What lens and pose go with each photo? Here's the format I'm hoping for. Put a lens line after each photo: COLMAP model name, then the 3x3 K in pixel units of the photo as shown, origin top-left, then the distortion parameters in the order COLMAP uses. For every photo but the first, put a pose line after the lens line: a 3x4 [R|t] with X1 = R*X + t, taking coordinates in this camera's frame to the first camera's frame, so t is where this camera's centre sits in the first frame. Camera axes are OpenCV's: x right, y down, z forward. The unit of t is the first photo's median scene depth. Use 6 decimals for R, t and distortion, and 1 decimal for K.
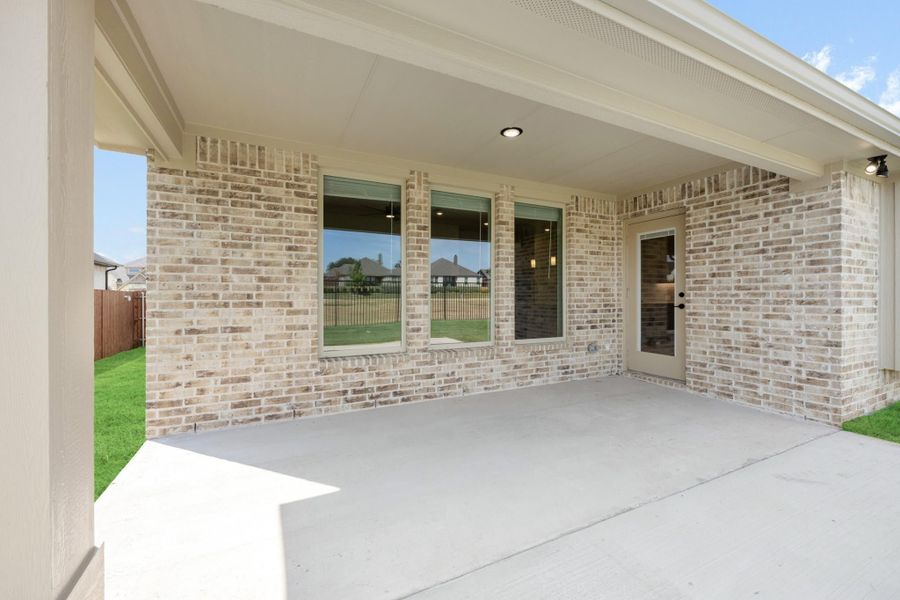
lens RADIAL K [[359.7, 0, 449.1], [0, 359.7, 304.7], [0, 0, 1]] dist [-0.000173, 0.000109]
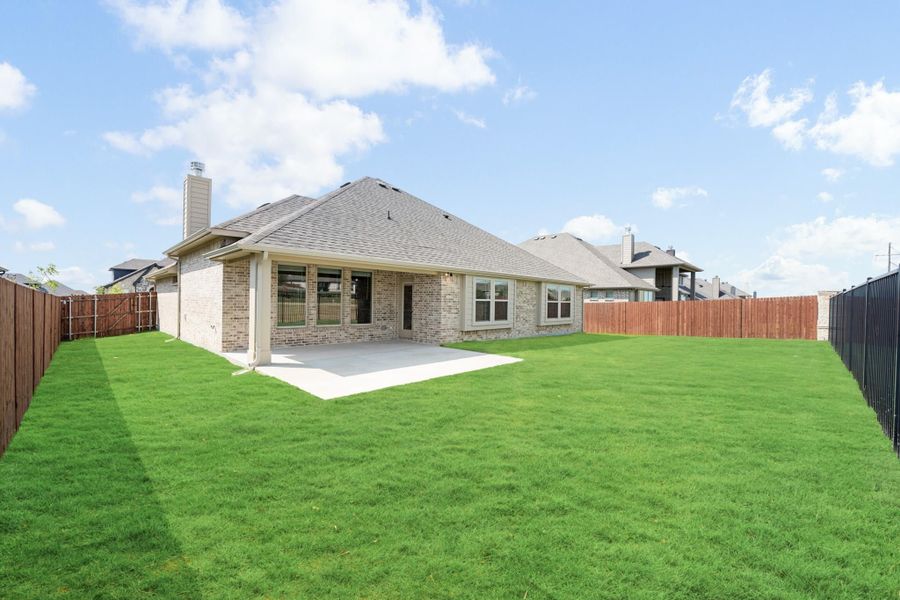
lens RADIAL K [[359.7, 0, 449.1], [0, 359.7, 304.7], [0, 0, 1]] dist [-0.000173, 0.000109]
pose [[0.942022, 0.014610, 0.335234, -0.019187], [-0.011168, 0.999863, -0.012193, -0.017542], [-0.335366, 0.007743, 0.942056, -1.660362]]
